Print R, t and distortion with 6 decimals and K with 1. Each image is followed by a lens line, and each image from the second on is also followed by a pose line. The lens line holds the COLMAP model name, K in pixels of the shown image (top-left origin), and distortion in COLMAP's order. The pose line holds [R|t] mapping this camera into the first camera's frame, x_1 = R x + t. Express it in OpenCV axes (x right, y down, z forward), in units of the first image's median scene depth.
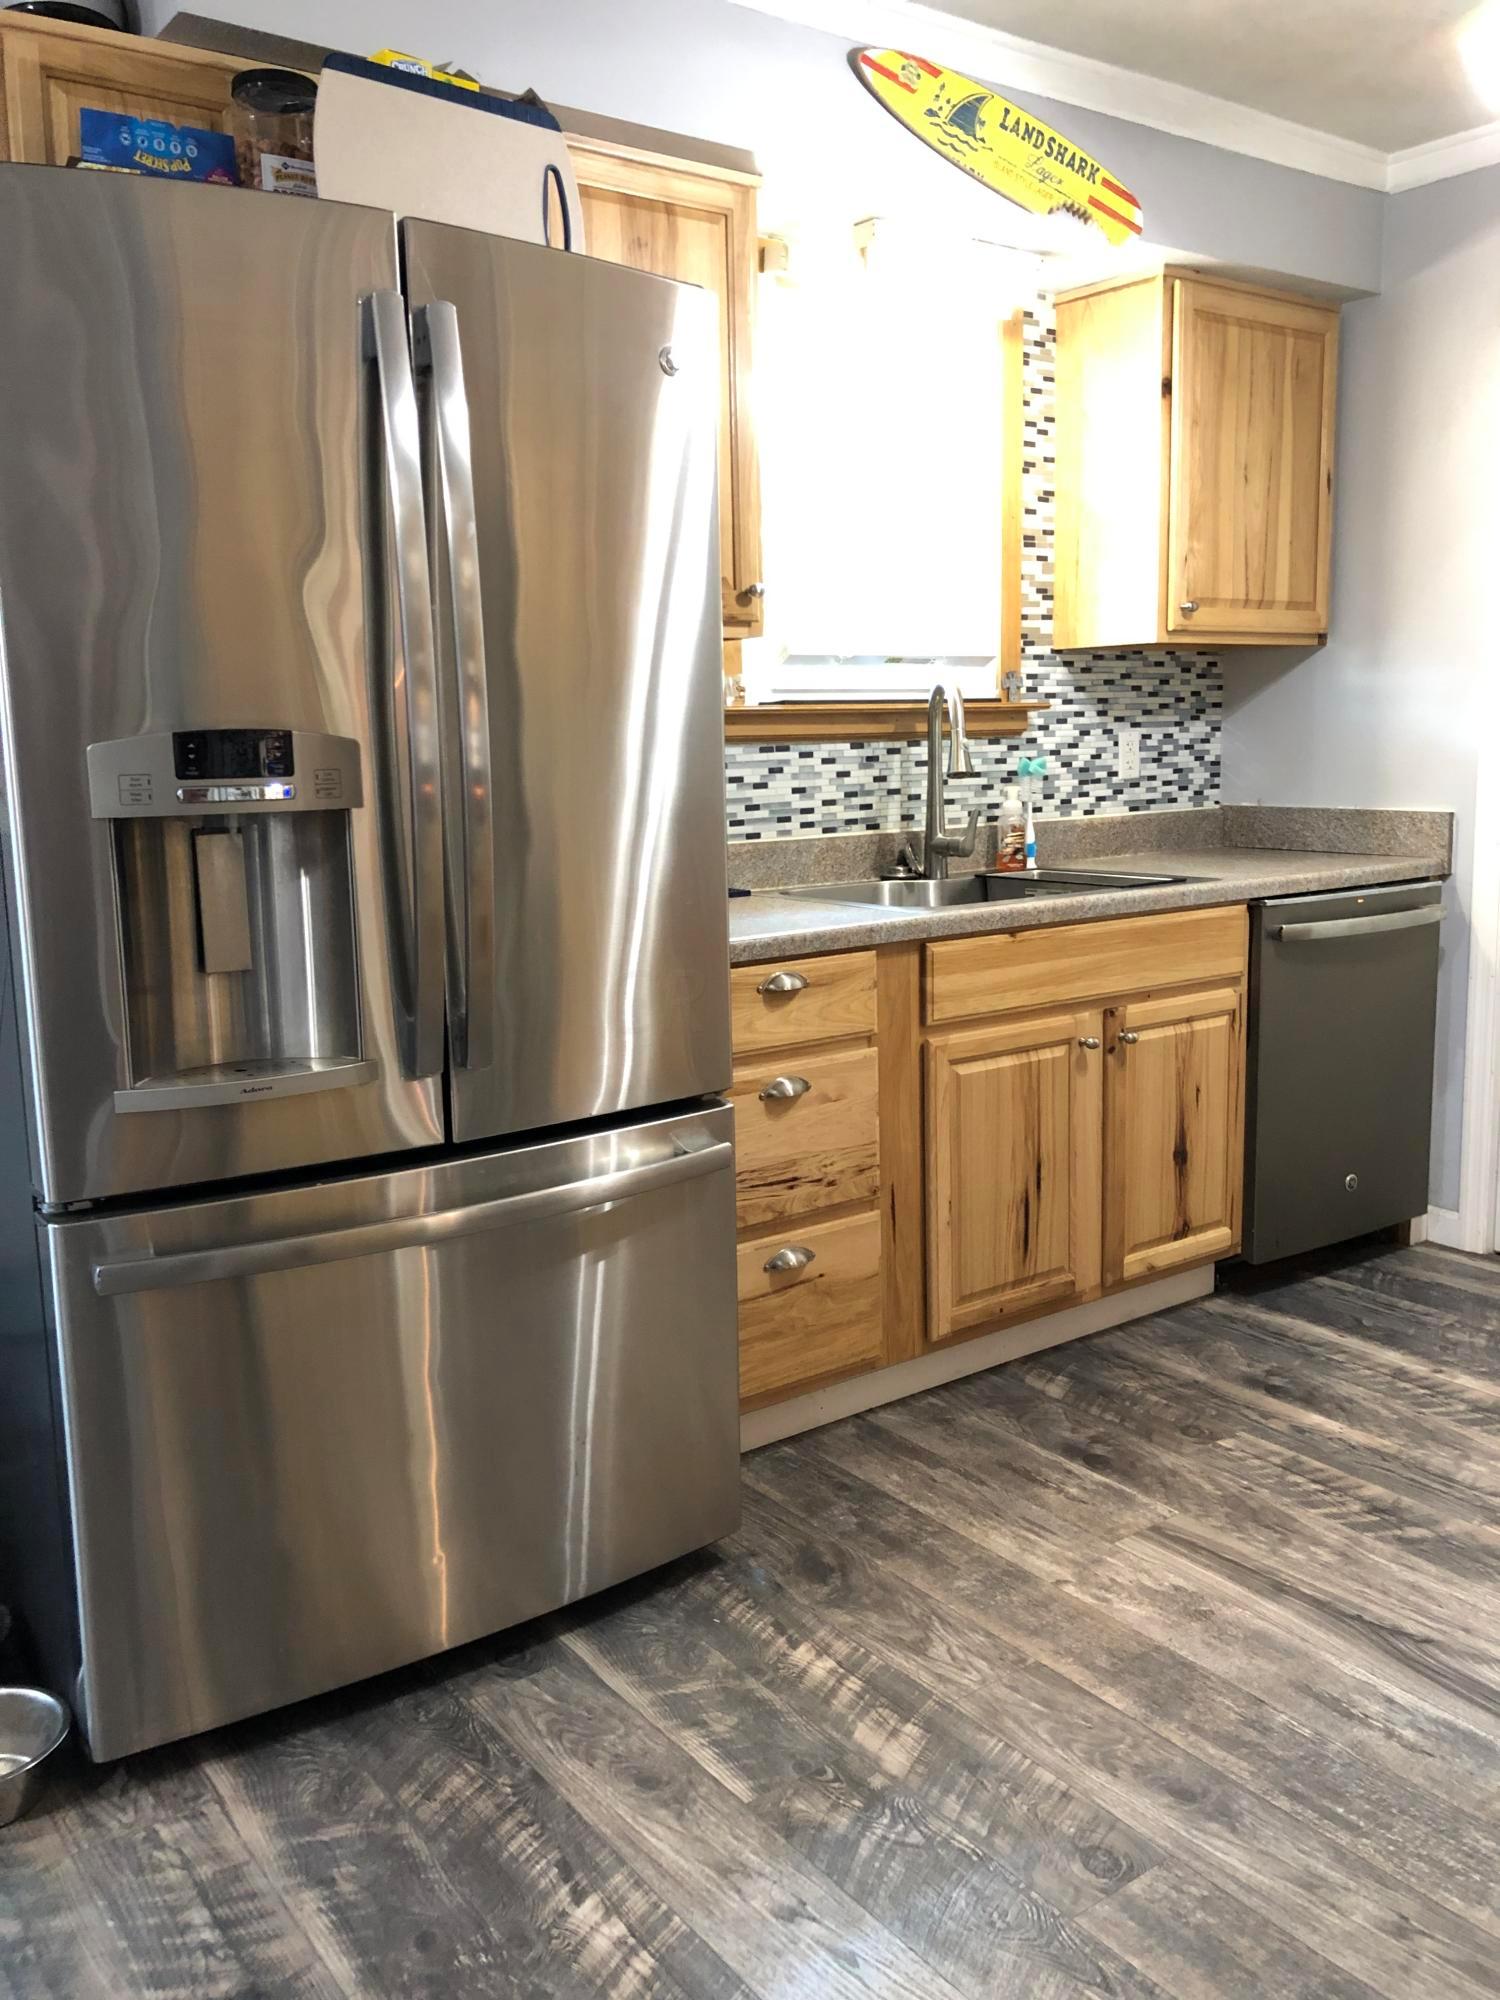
lens RADIAL K [[1638.0, 0, 752.9], [0, 1638.0, 1012.8], [0, 0, 1]] dist [0.018856, -0.010228]
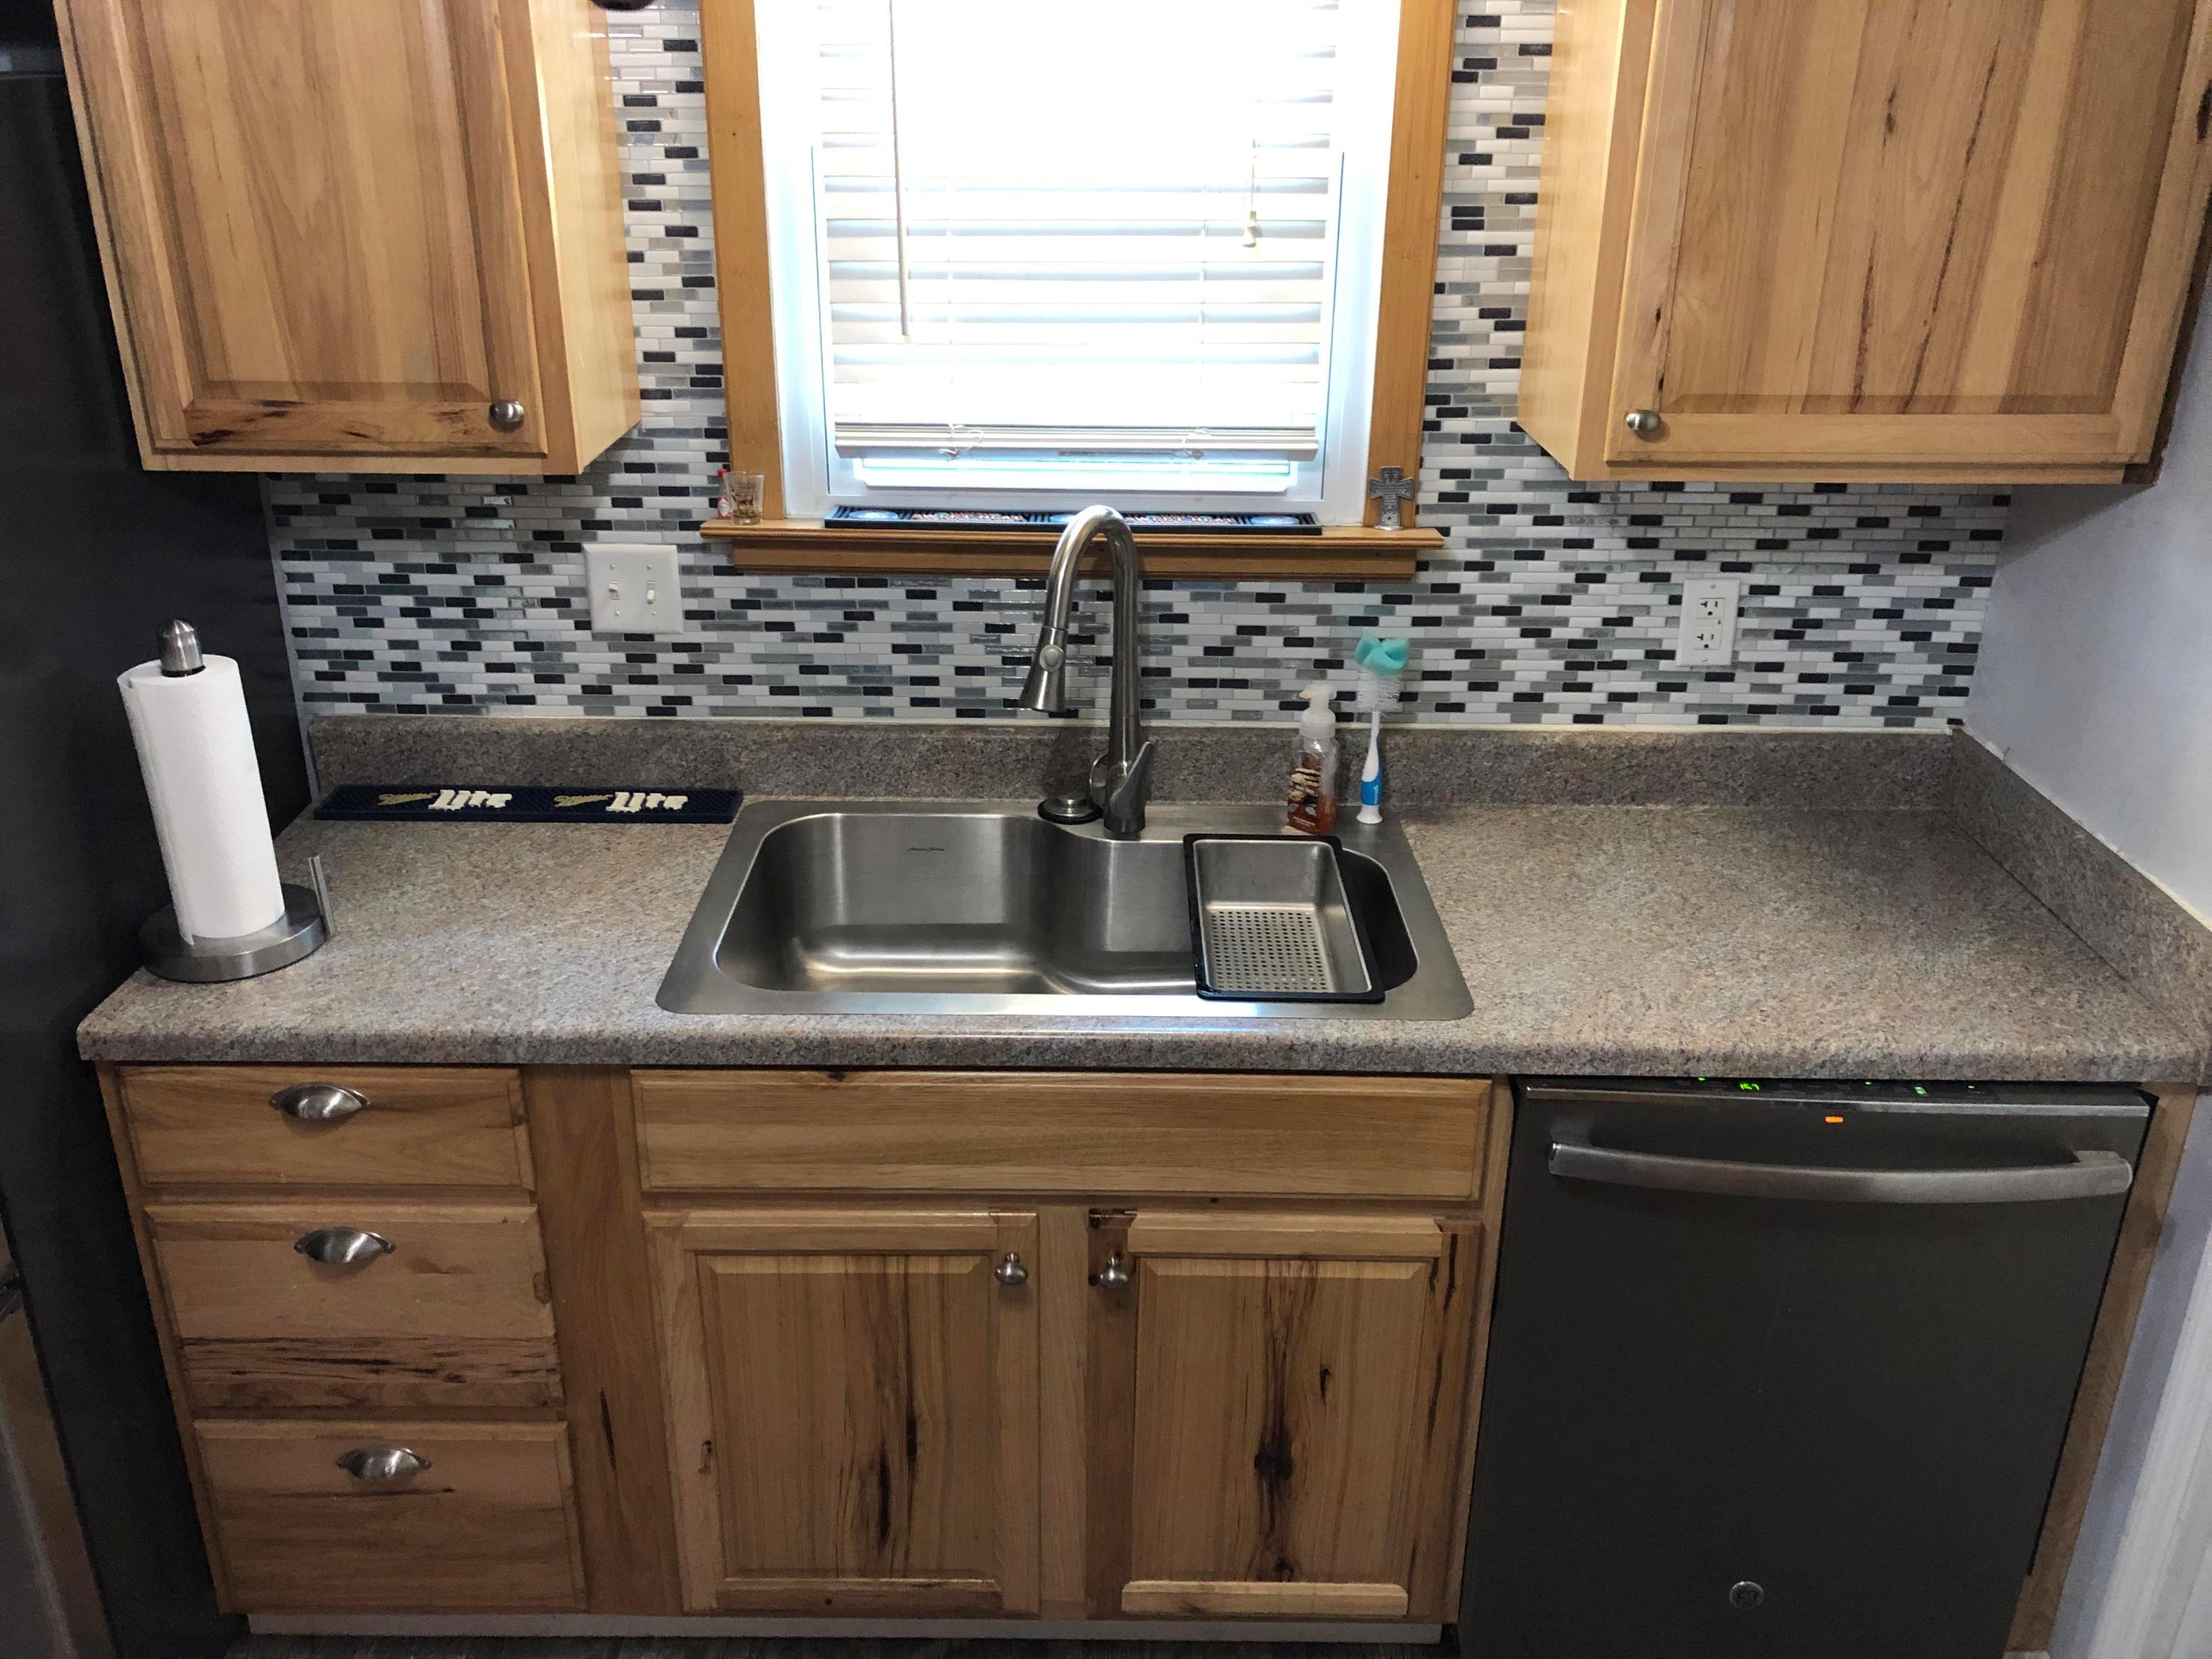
lens RADIAL K [[1811.6, 0, 1099.9], [0, 1811.6, 811.8], [0, 0, 1]] dist [0.018856, -0.010228]
pose [[0.803728, 0.259848, -0.535257, 0.423063], [-0.127752, 0.953981, 0.271294, -0.246079], [0.581120, -0.149666, 0.799937, 0.444076]]
